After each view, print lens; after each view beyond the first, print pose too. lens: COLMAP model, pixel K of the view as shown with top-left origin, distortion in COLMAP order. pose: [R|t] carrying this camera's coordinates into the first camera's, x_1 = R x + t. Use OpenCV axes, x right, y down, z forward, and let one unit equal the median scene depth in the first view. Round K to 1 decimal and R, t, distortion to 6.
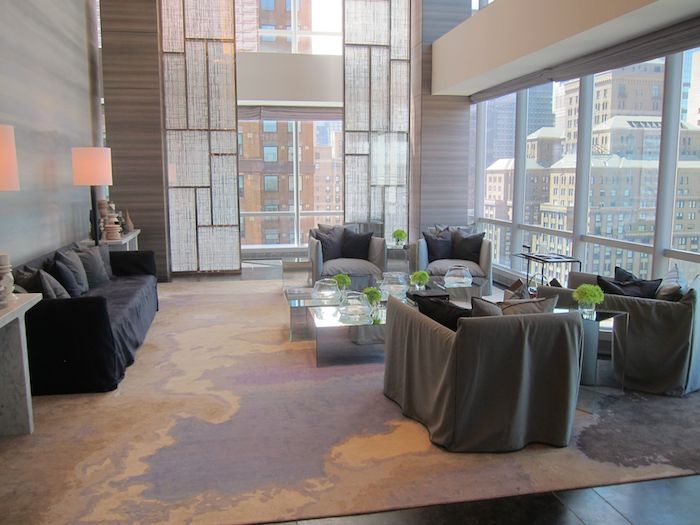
lens RADIAL K [[582.7, 0, 351.5], [0, 582.7, 264.8], [0, 0, 1]] dist [-0.066235, 0.032160]
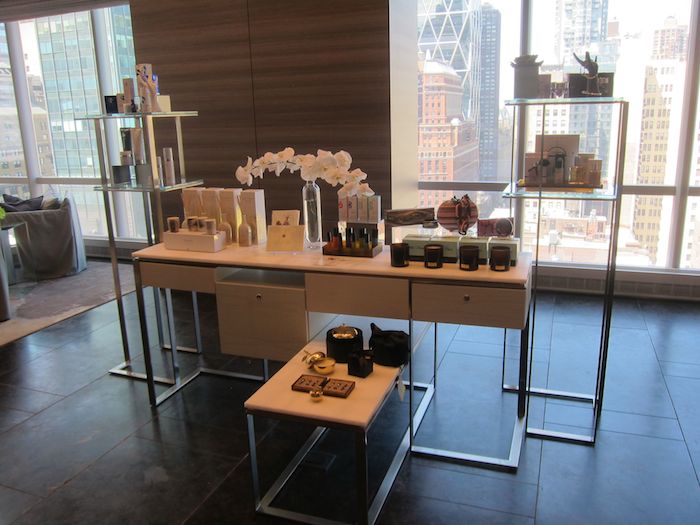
lens RADIAL K [[582.7, 0, 350.0], [0, 582.7, 265.2], [0, 0, 1]] dist [-0.066235, 0.032160]
pose [[0.514365, -0.226083, 0.827233, -0.255534], [0.156435, 0.973174, 0.168699, 0.073705], [-0.843183, 0.042635, 0.535934, -0.349767]]
